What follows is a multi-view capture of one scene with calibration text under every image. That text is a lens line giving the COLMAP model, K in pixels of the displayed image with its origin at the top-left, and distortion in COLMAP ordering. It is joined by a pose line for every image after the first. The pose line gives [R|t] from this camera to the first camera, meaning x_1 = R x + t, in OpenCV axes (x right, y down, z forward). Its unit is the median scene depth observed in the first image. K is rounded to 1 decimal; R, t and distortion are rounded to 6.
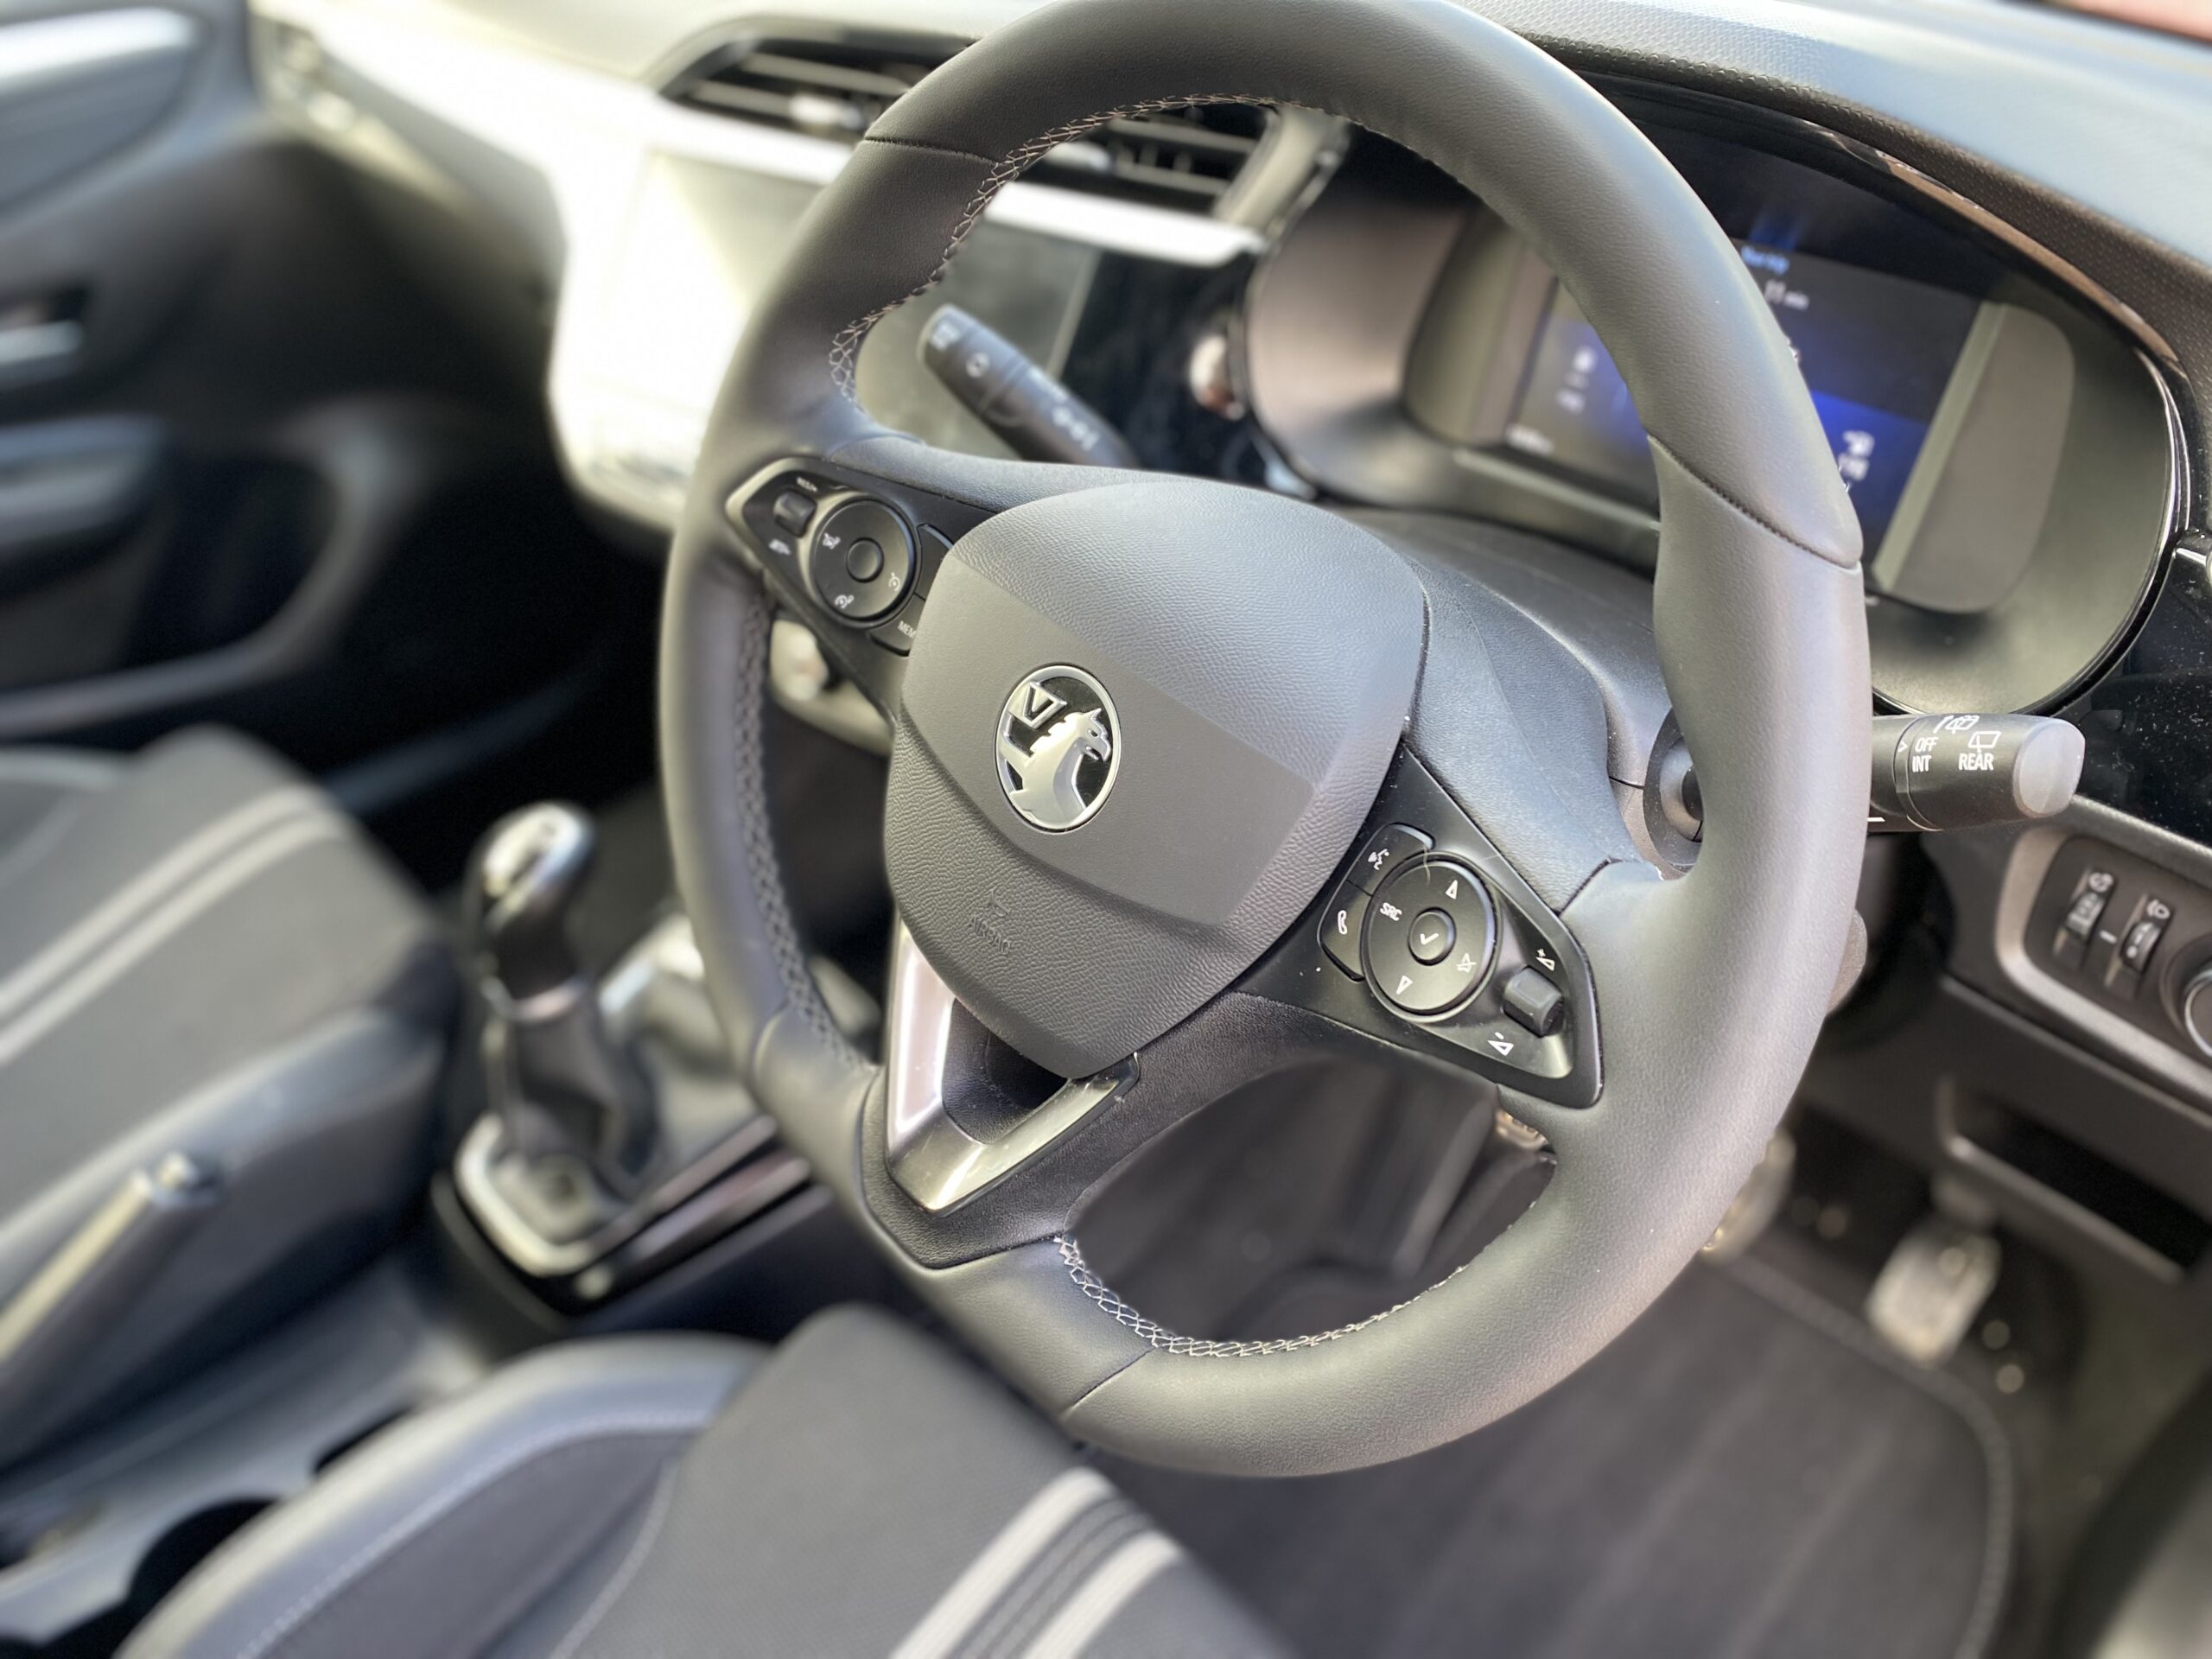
lens RADIAL K [[1689.1, 0, 1141.7], [0, 1689.1, 827.8], [0, 0, 1]] dist [0.046251, -0.098466]
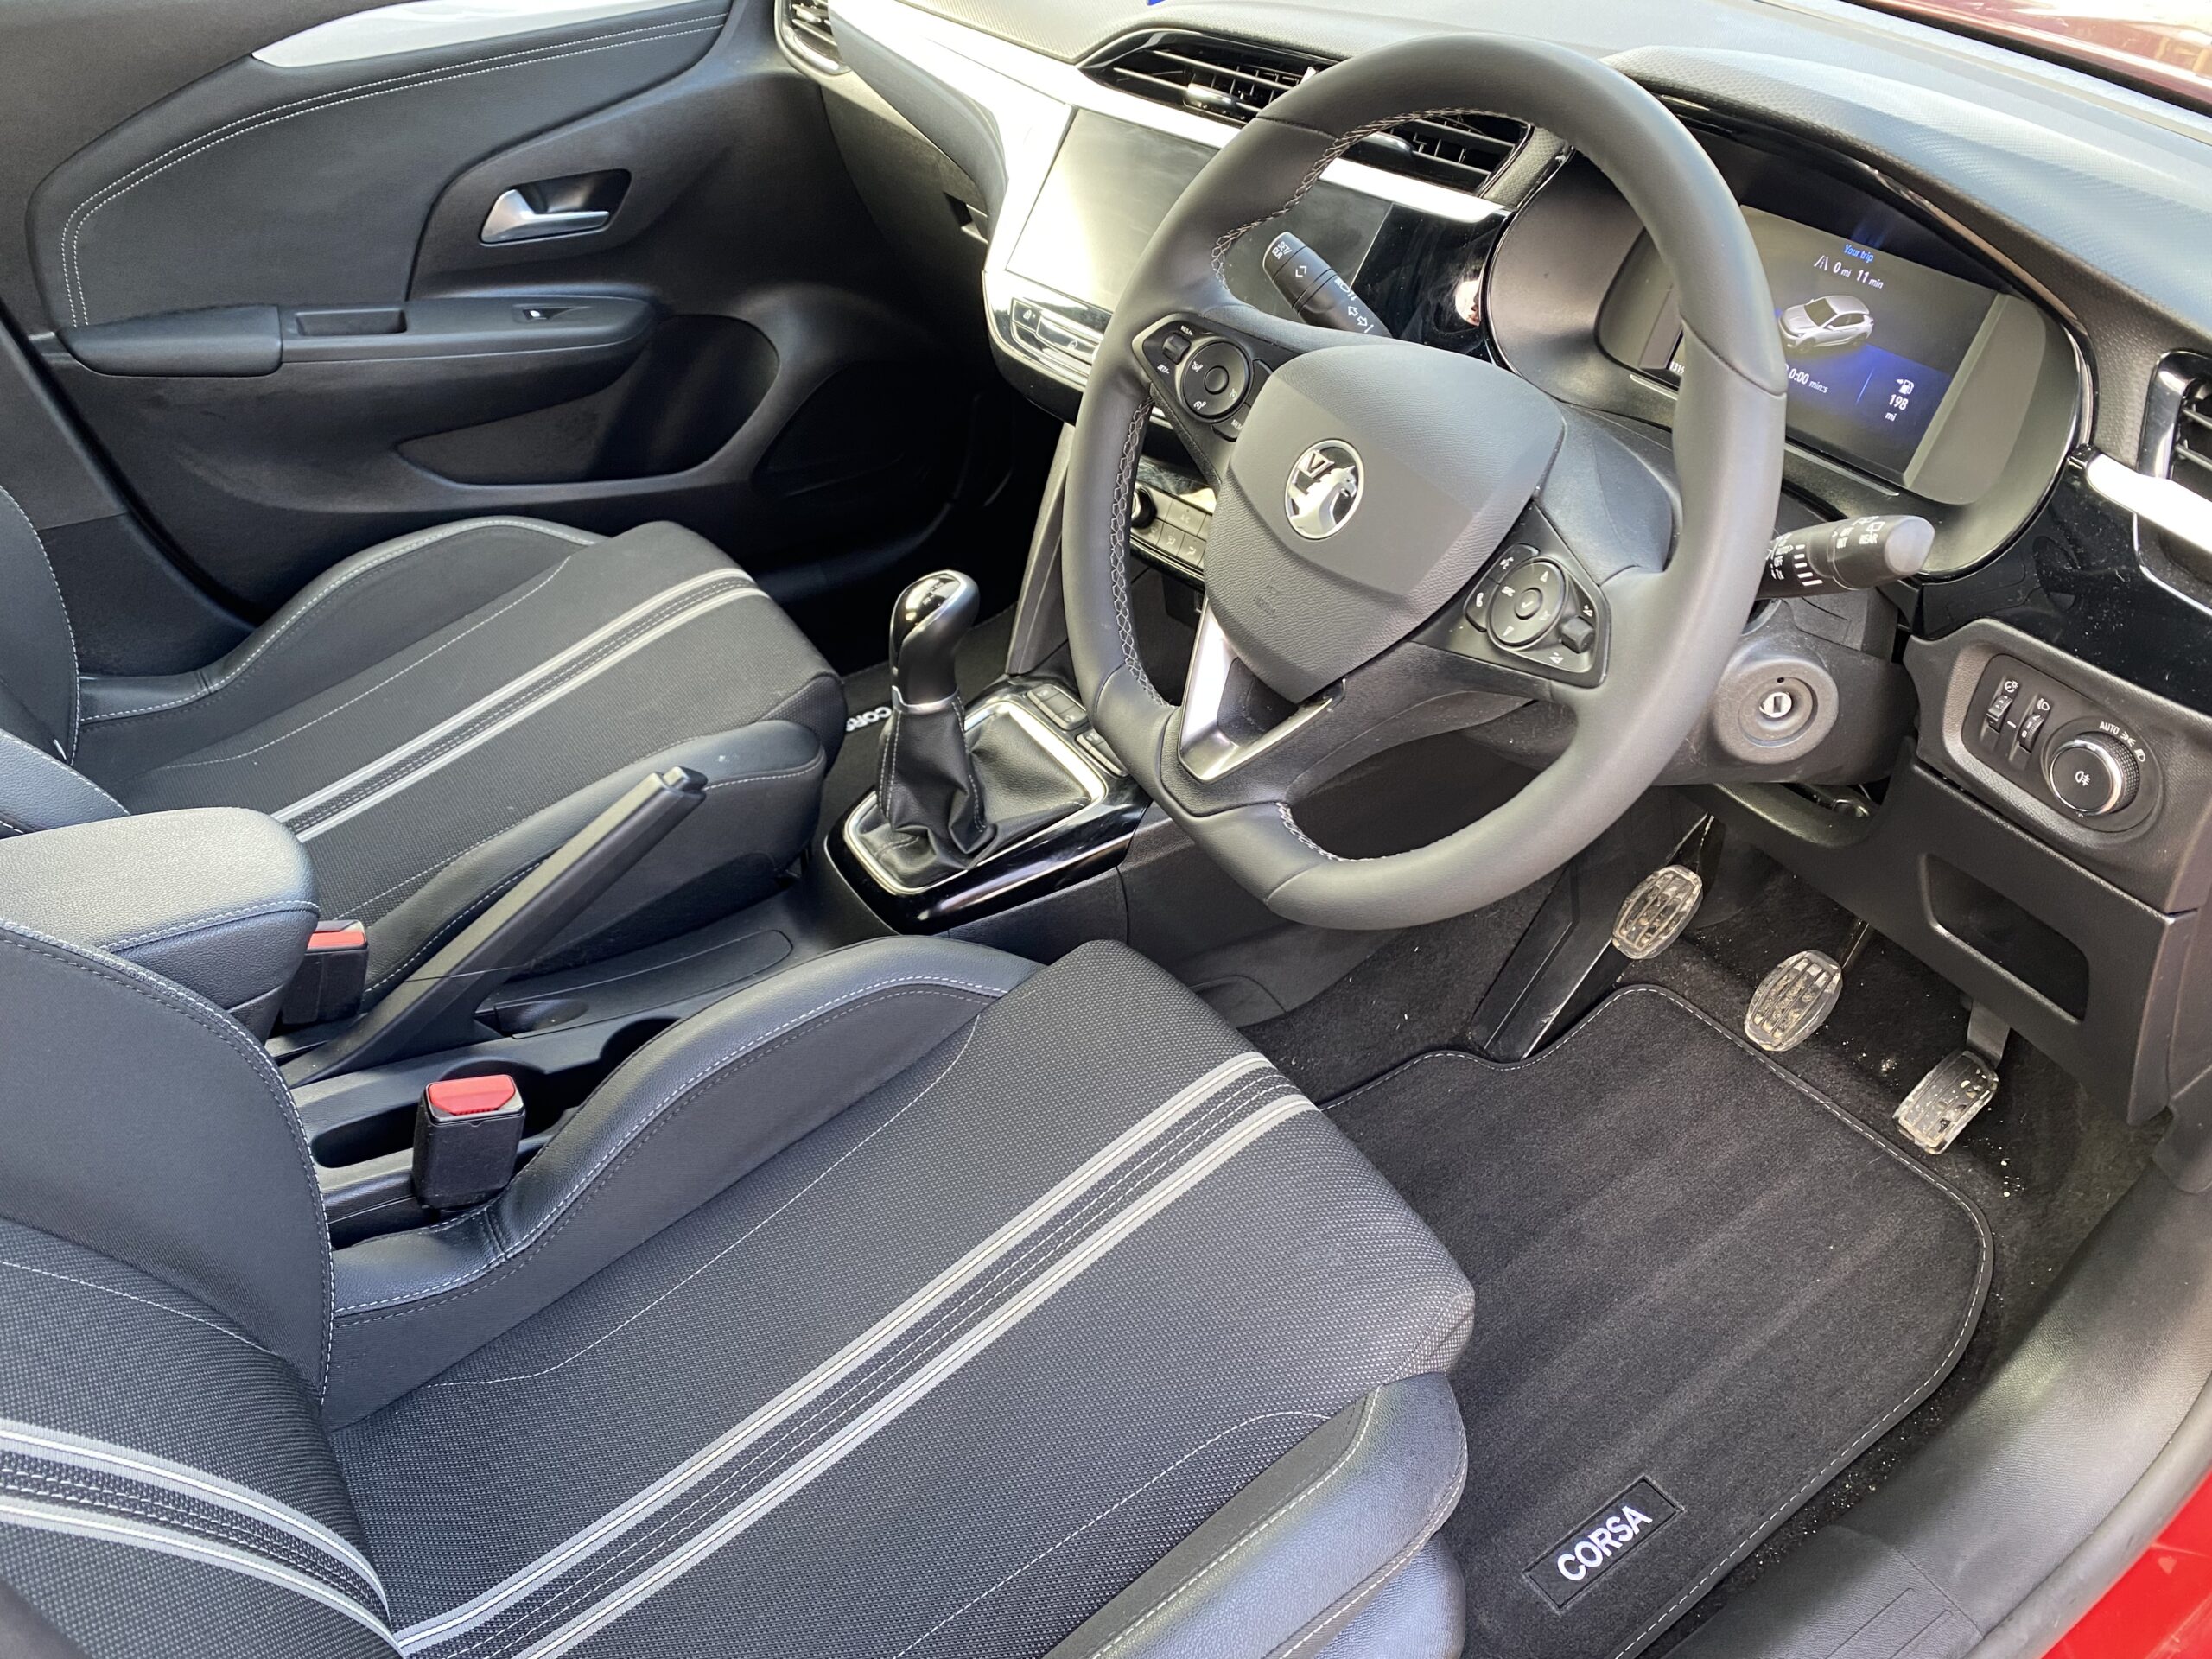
lens RADIAL K [[1731.8, 0, 1106.0], [0, 1731.8, 829.5], [0, 0, 1]] dist [0.005110, -0.035541]
pose [[0.979437, 0.140799, -0.144495, 0.028414], [-0.140622, 0.989997, 0.011487, 0.250704], [0.144667, 0.009069, 0.989439, -0.608385]]
